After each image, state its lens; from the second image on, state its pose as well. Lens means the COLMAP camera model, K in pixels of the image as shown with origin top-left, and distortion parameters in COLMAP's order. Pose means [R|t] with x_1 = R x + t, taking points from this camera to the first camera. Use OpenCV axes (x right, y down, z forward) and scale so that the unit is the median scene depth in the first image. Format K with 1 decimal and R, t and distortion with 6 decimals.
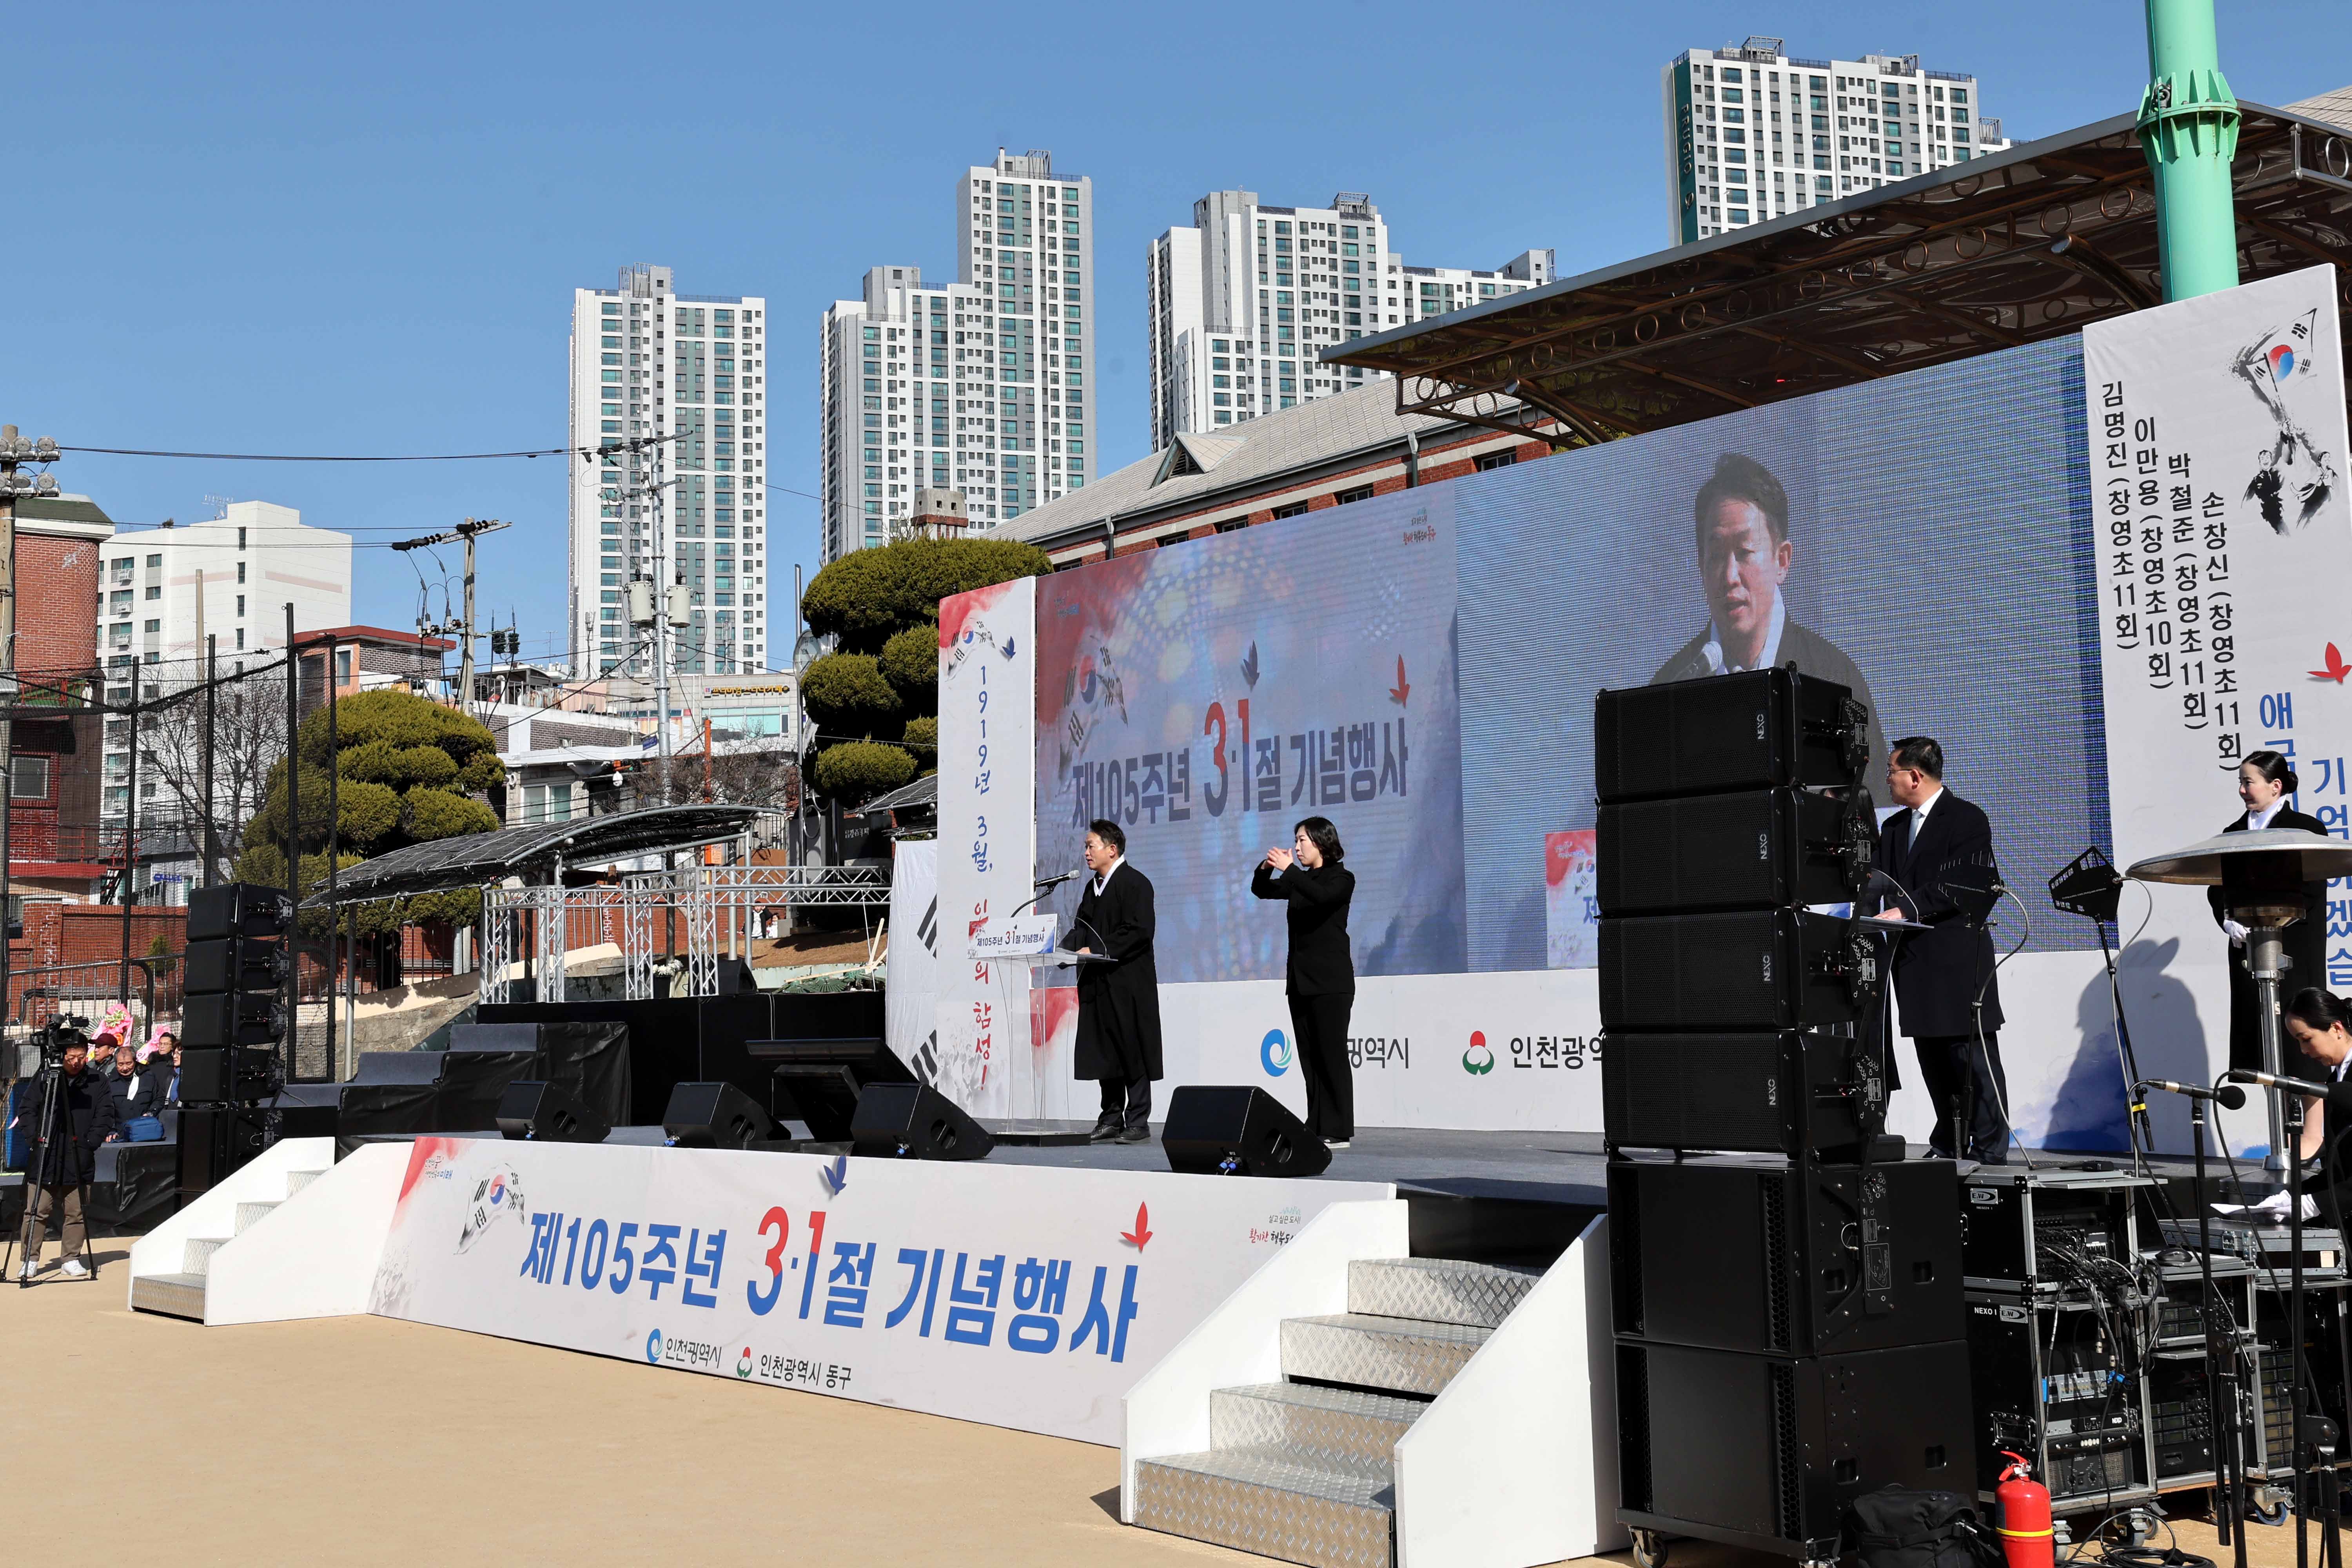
lens RADIAL K [[2663.5, 0, 1144.9], [0, 2663.5, 676.6], [0, 0, 1]] dist [0.044108, 0.000000]
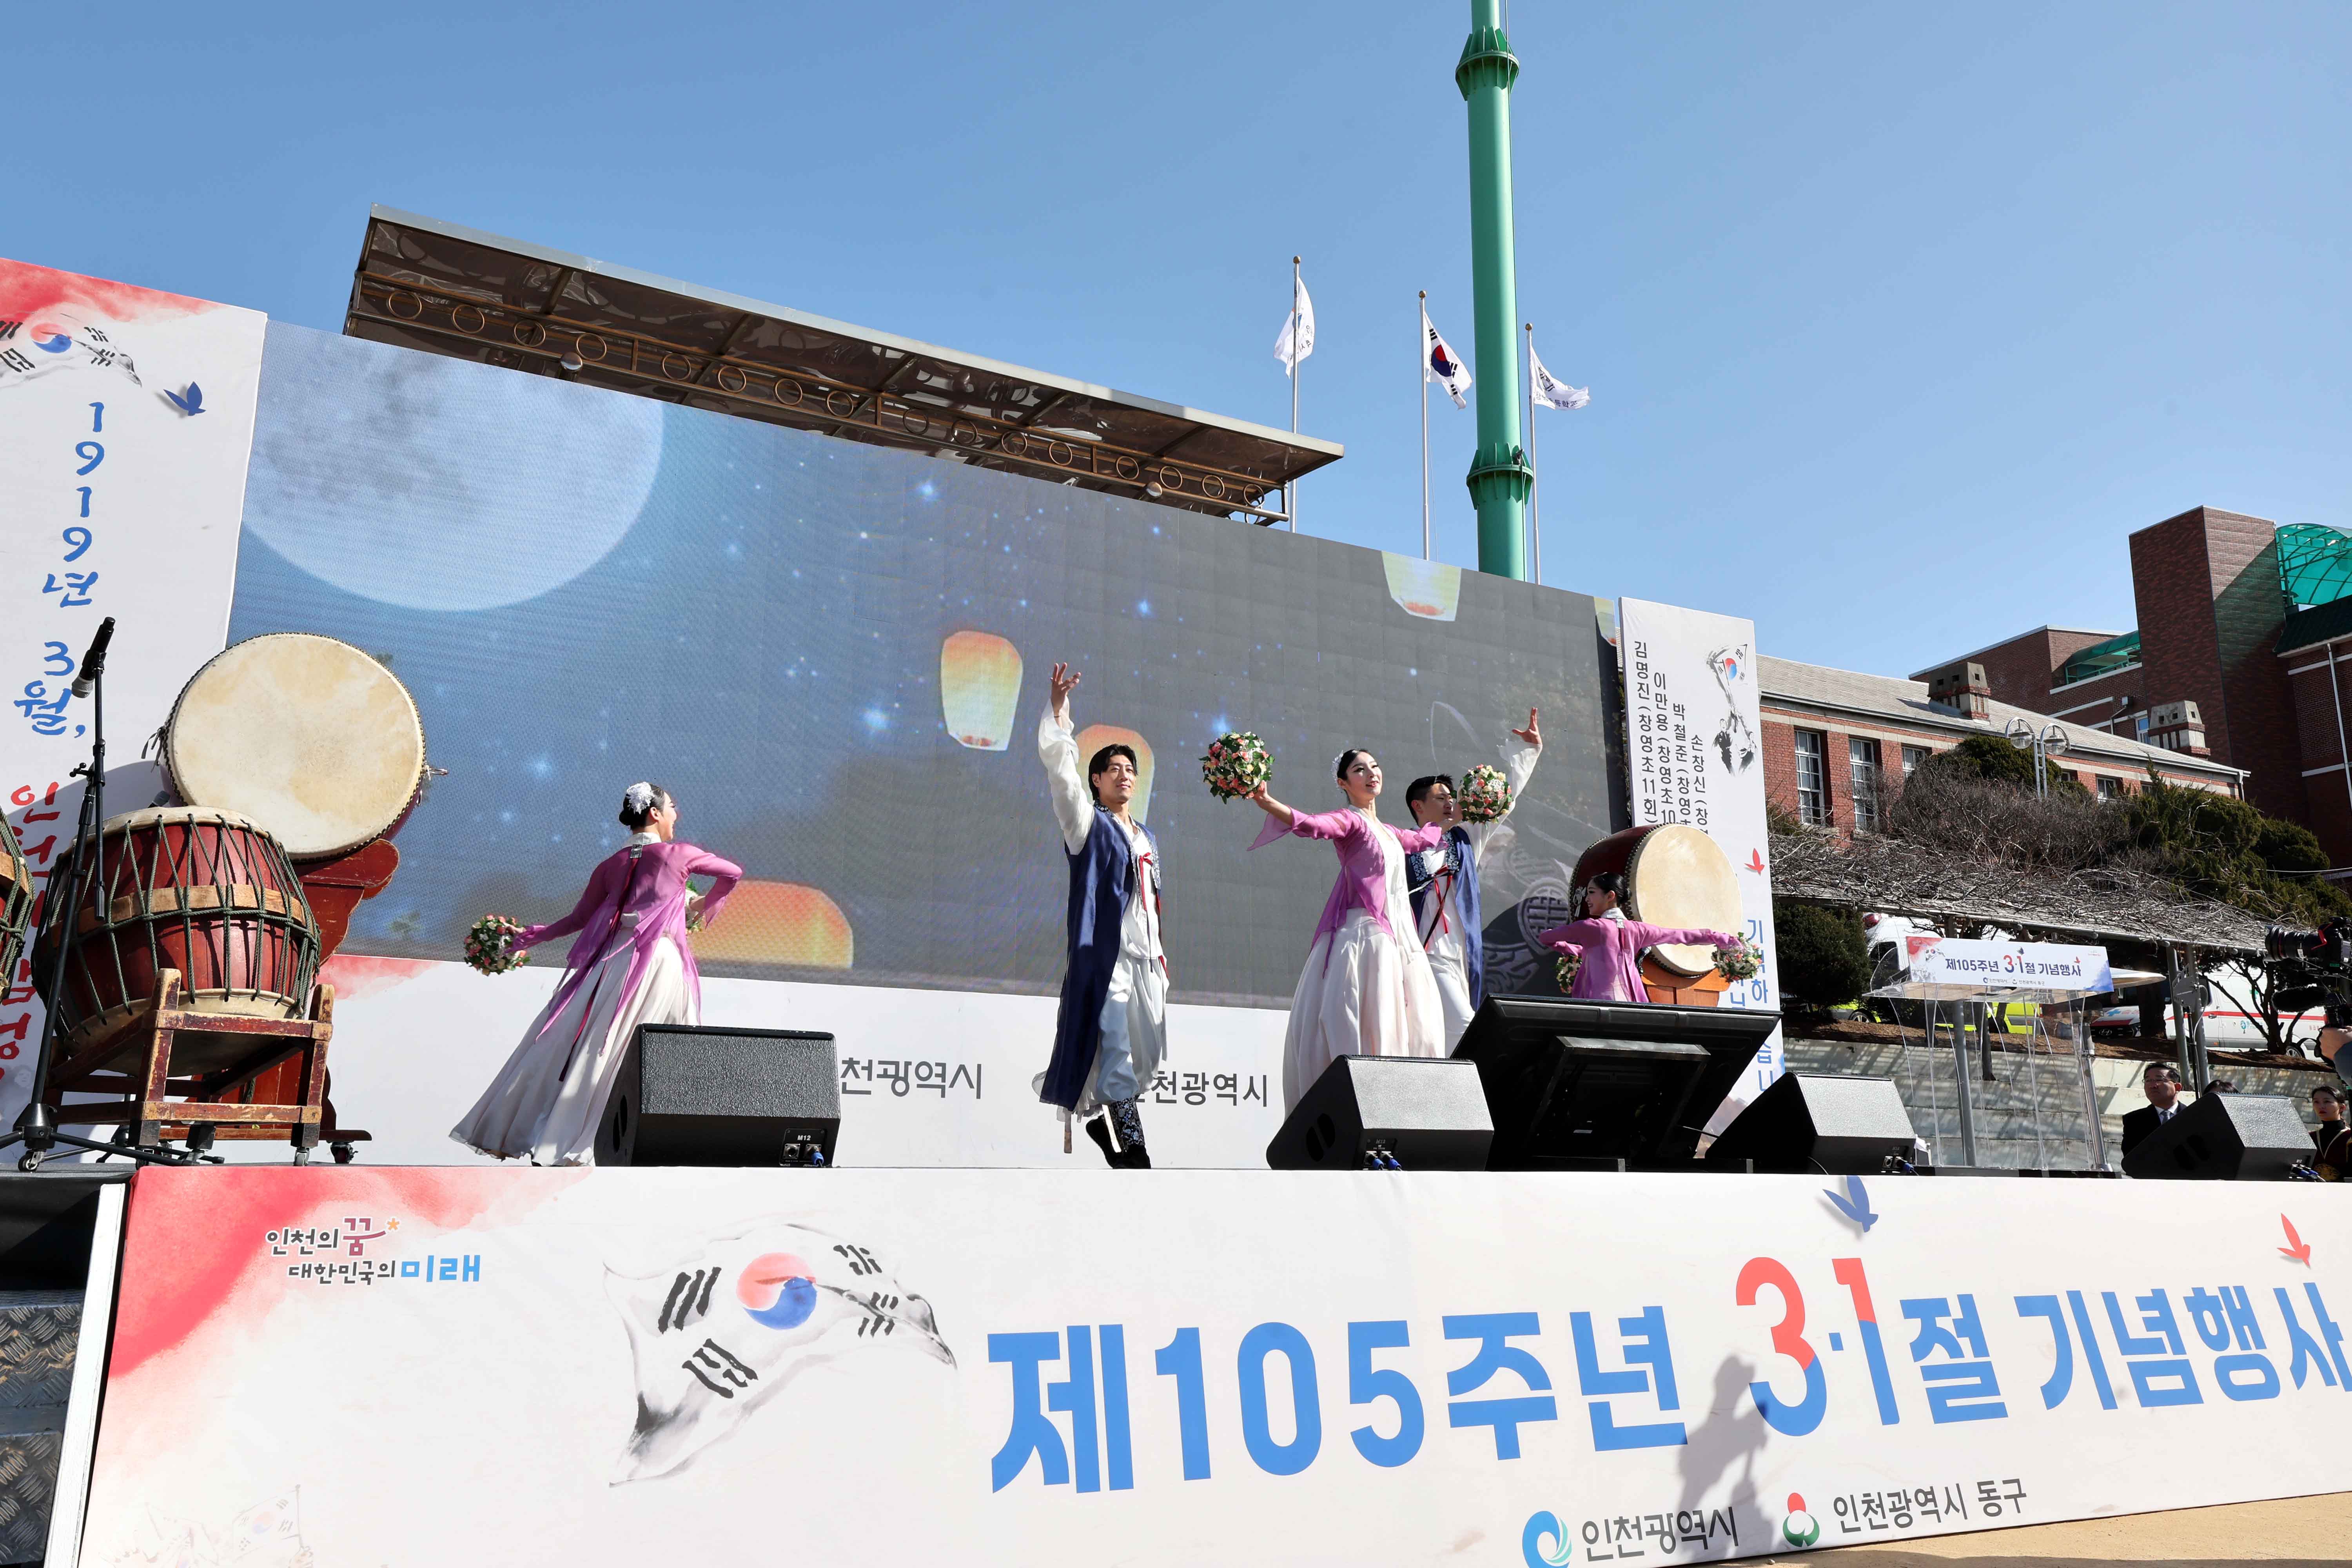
lens RADIAL K [[1758.1, 0, 1119.7], [0, 1758.1, 758.5], [0, 0, 1]] dist [-0.005211, 0.045402]
pose [[0.182193, 0.230972, 0.955750, -0.557292], [-0.144284, 0.967777, -0.206374, 0.179451], [-0.972619, -0.100299, 0.209648, 1.003247]]
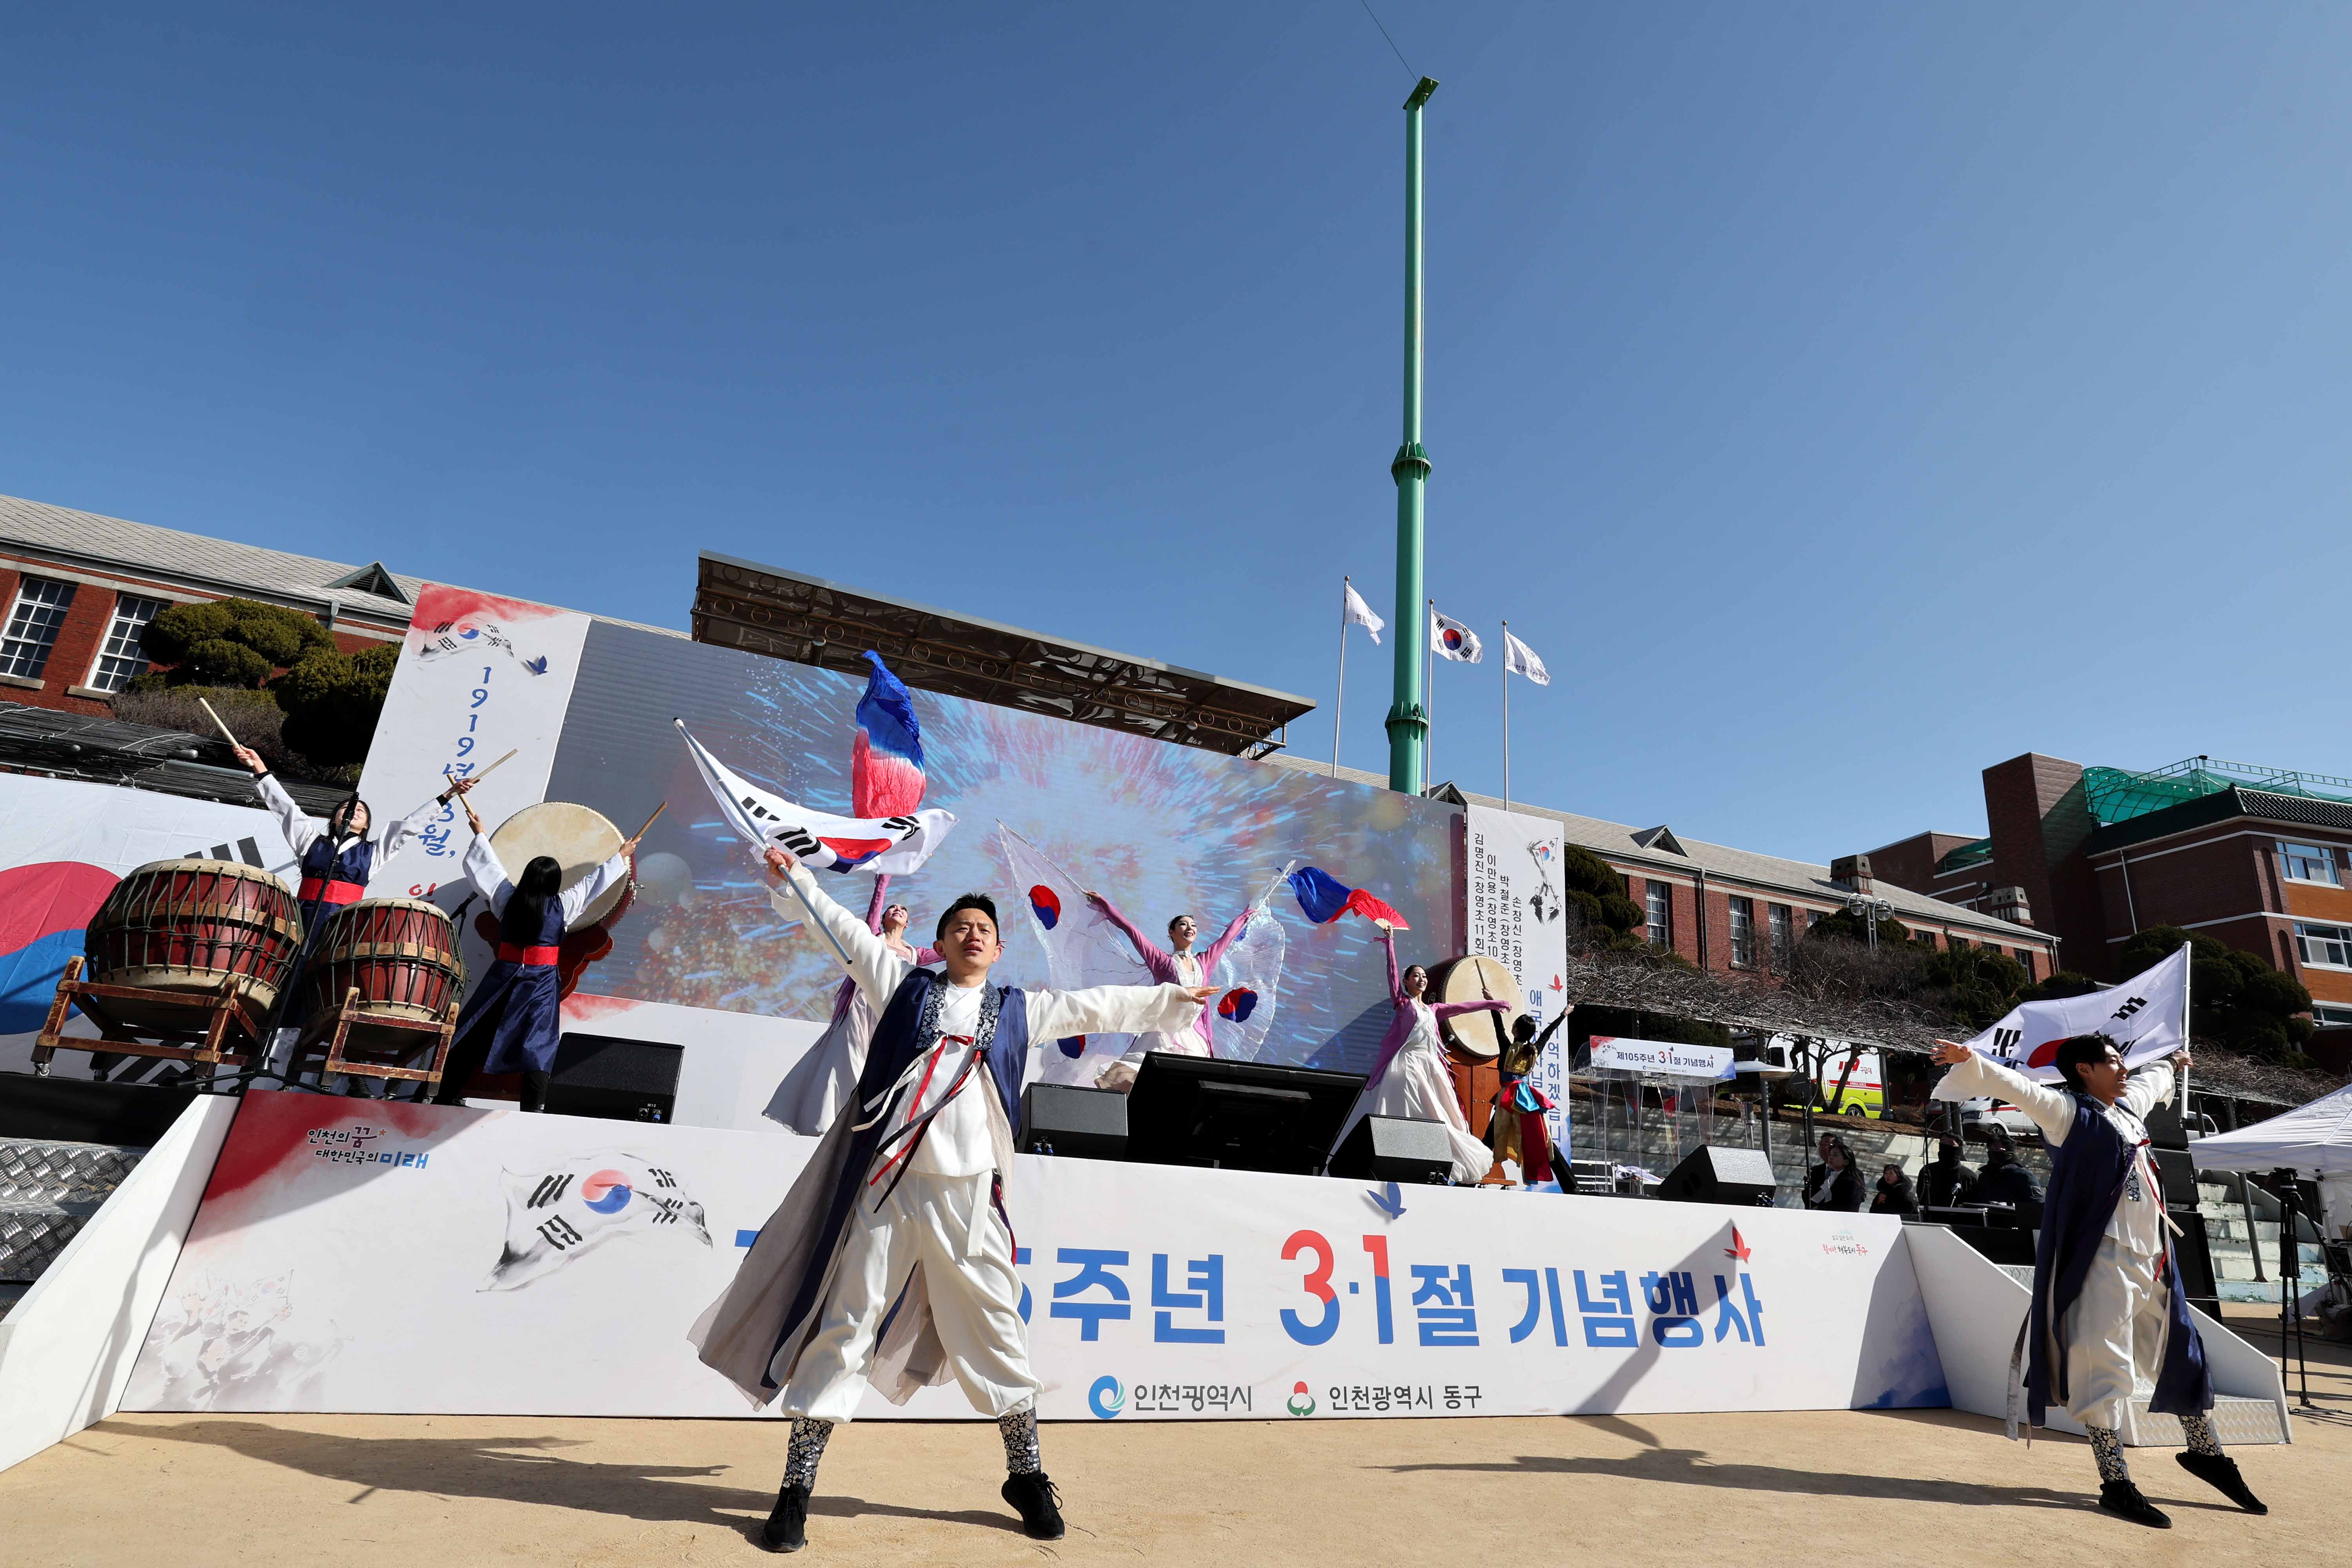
lens RADIAL K [[1179.0, 0, 1195.8], [0, 1179.0, 775.5], [0, 0, 1]] dist [-0.041770, 0.010825]
pose [[0.270420, 0.334347, 0.902821, -0.564763], [-0.204067, 0.936357, -0.285643, 0.161606], [-0.940867, -0.106992, 0.321439, 0.856441]]
